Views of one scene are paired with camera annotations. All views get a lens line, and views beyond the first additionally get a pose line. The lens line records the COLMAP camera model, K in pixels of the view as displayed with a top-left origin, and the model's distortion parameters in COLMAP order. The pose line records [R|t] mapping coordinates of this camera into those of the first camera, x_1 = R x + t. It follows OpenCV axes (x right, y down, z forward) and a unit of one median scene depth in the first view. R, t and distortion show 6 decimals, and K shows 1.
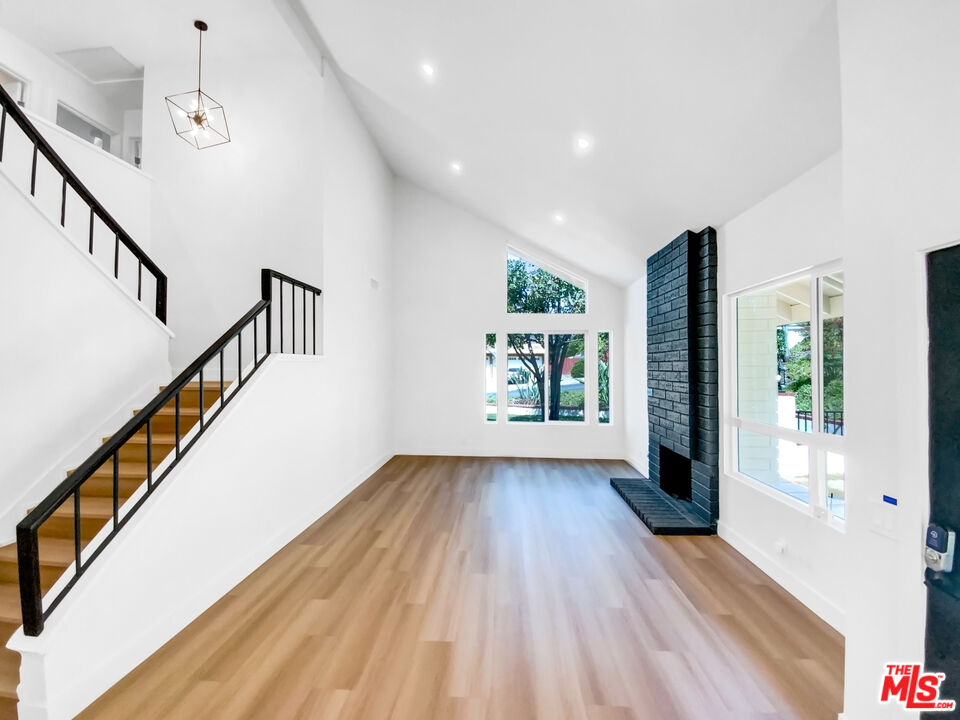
lens RADIAL K [[405.2, 0, 480.0], [0, 405.2, 360.0], [0, 0, 1]] dist [0.002098, -0.009389]
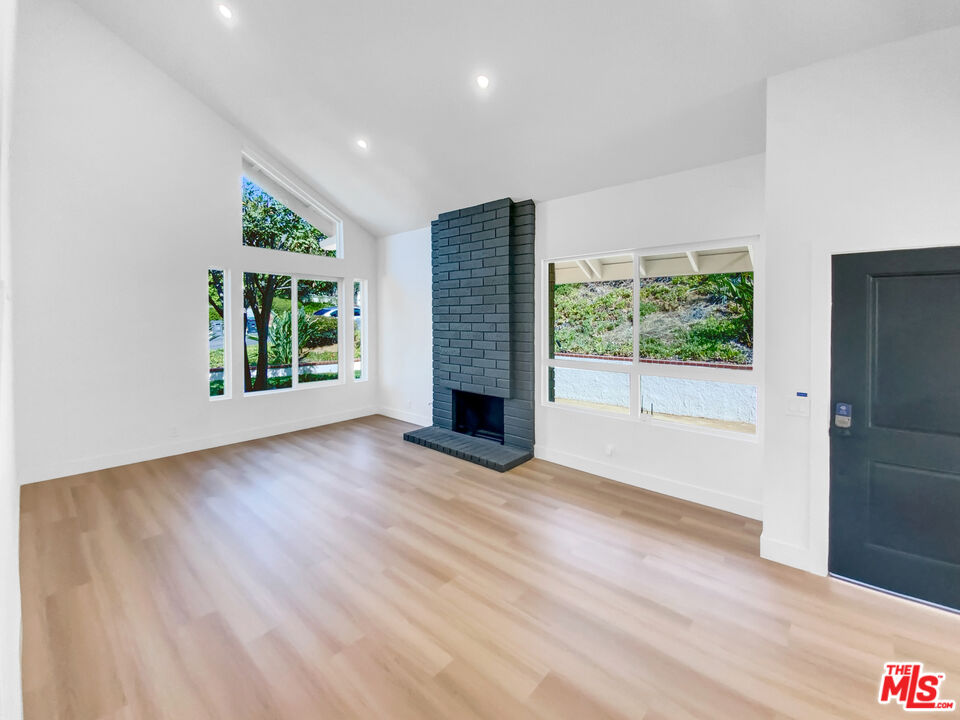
lens RADIAL K [[401.7, 0, 481.6], [0, 401.7, 321.5], [0, 0, 1]] dist [-0.001401, -0.000510]
pose [[0.618502, -0.001179, 0.785782, -0.417251], [-0.016559, 0.999757, 0.014534, 0.011287], [-0.785609, -0.022001, 0.618332, 0.358832]]
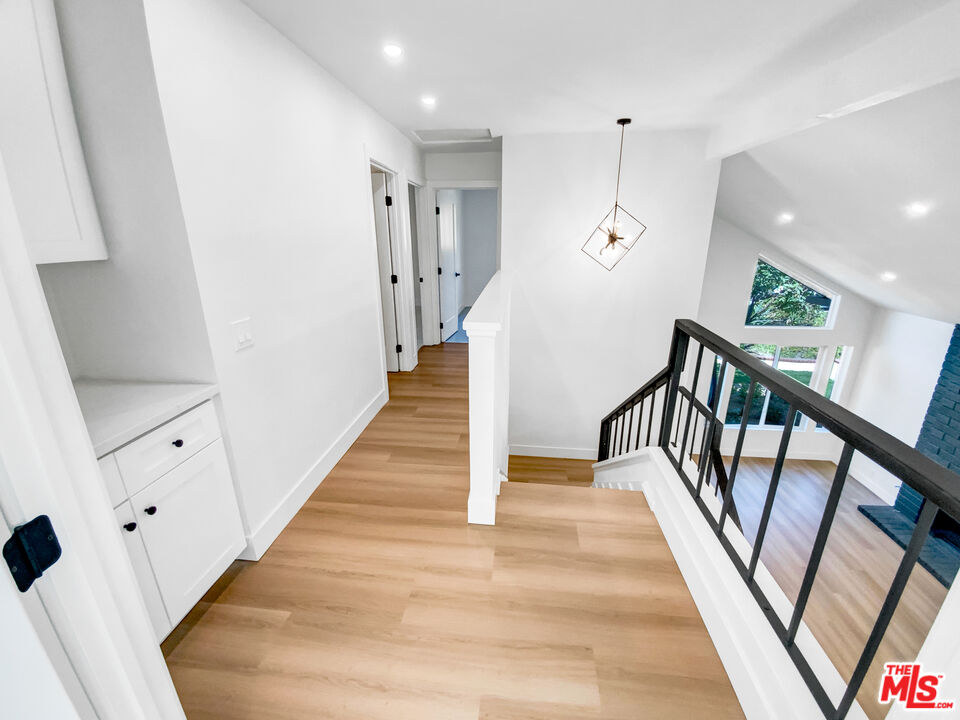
lens RADIAL K [[405.2, 0, 480.0], [0, 405.2, 360.0], [0, 0, 1]] dist [0.002098, -0.009389]
pose [[0.998751, 0.014206, -0.047906, -0.926244], [0.002017, 0.946495, 0.322713, -0.617235], [0.049927, -0.322407, 0.945284, 0.010952]]
